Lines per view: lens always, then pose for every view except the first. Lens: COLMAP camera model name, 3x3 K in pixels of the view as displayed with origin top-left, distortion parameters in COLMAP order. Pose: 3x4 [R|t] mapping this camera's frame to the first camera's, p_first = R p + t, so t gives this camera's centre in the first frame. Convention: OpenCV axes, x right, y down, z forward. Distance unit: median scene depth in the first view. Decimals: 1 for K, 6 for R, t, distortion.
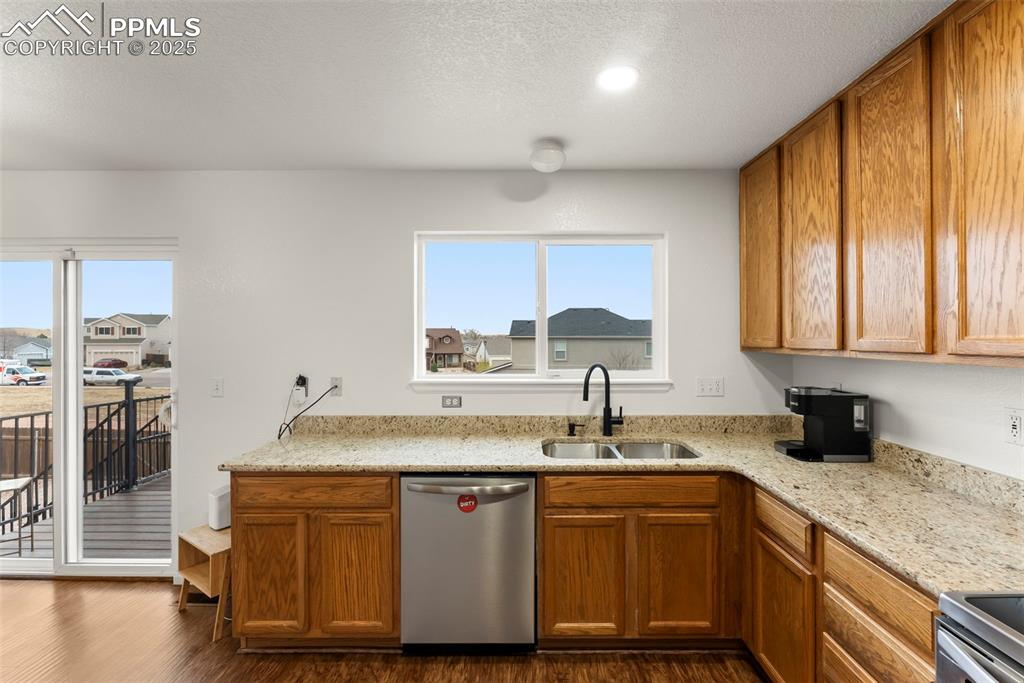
lens RADIAL K [[437.8, 0, 521.6], [0, 437.8, 338.0], [0, 0, 1]] dist [-0.002040, -0.000196]
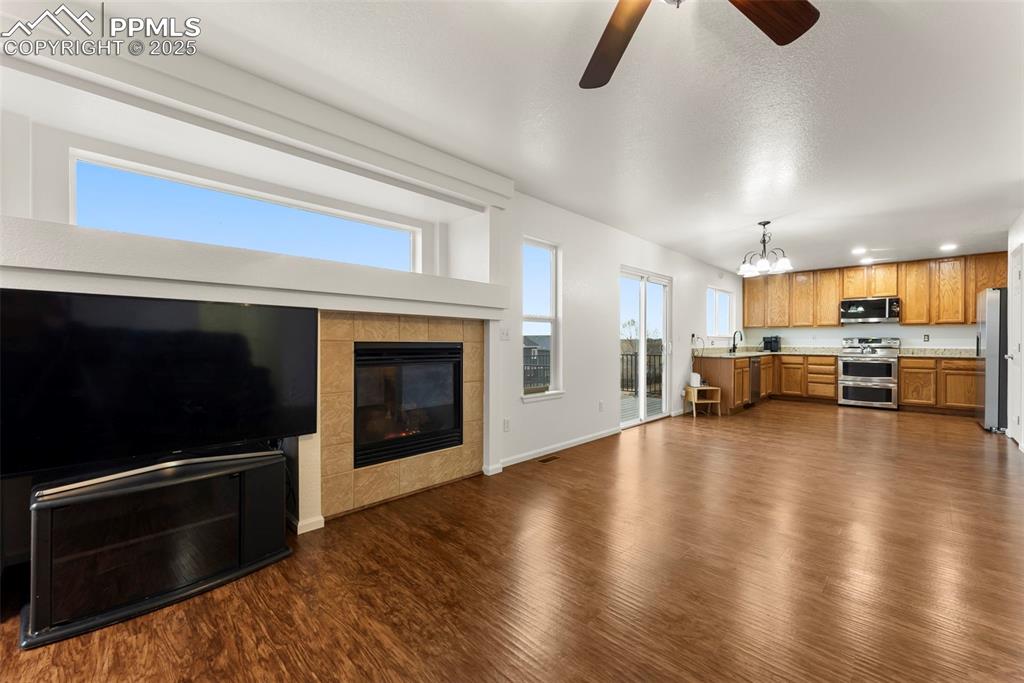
lens RADIAL K [[417.2, 0, 512.0], [0, 417.2, 341.5], [0, 0, 1]] dist [-0.000350, -0.000304]
pose [[0.707383, 0.003472, 0.706822, -4.157102], [-0.004403, 0.999990, -0.000505, 0.190687], [-0.706817, -0.002755, 0.707391, -0.076268]]
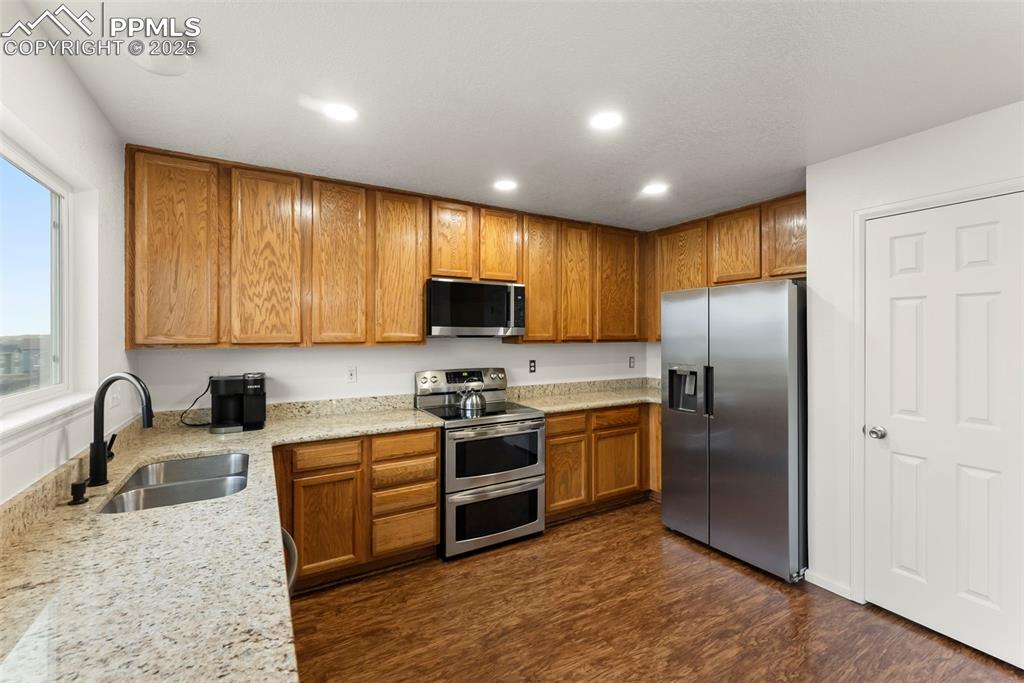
lens RADIAL K [[436.7, 0, 521.6], [0, 436.7, 332.8], [0, 0, 1]] dist [-0.001430, 0.000071]
pose [[-0.514274, 0.005288, 0.857610, -0.873826], [0.002364, 0.999986, -0.004749, 0.002233], [-0.857623, -0.000414, -0.514279, 1.008291]]
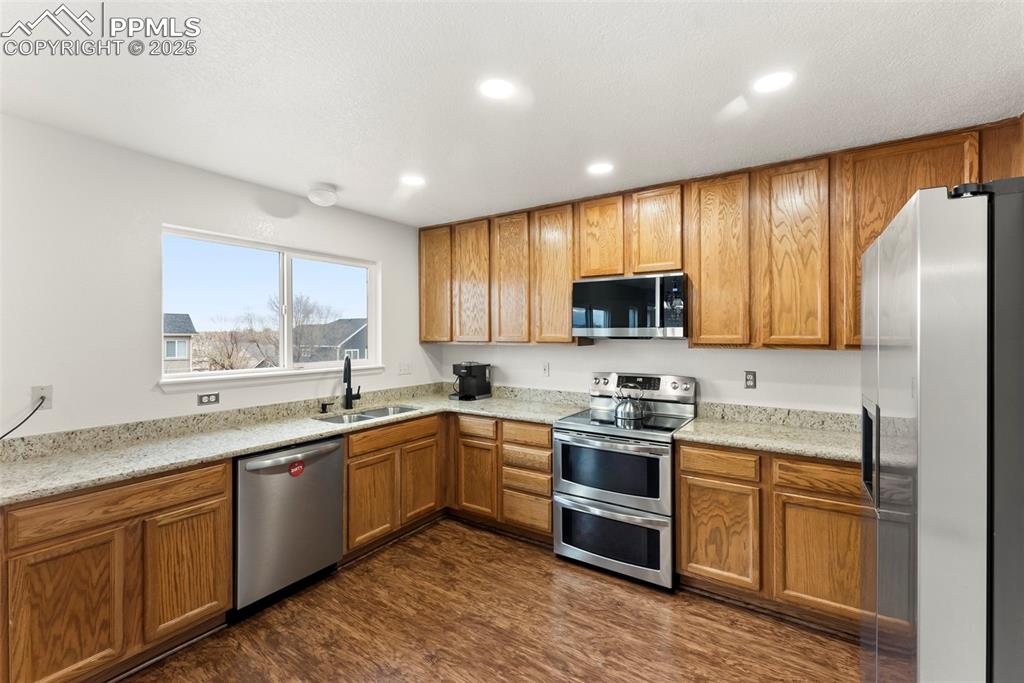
lens RADIAL K [[436.7, 0, 521.6], [0, 436.7, 332.8], [0, 0, 1]] dist [-0.001430, 0.000071]
pose [[0.543565, 0.003282, 0.839361, -0.812793], [0.000900, 0.999990, -0.004493, -0.003605], [-0.839367, 0.003197, 0.543556, -0.213953]]
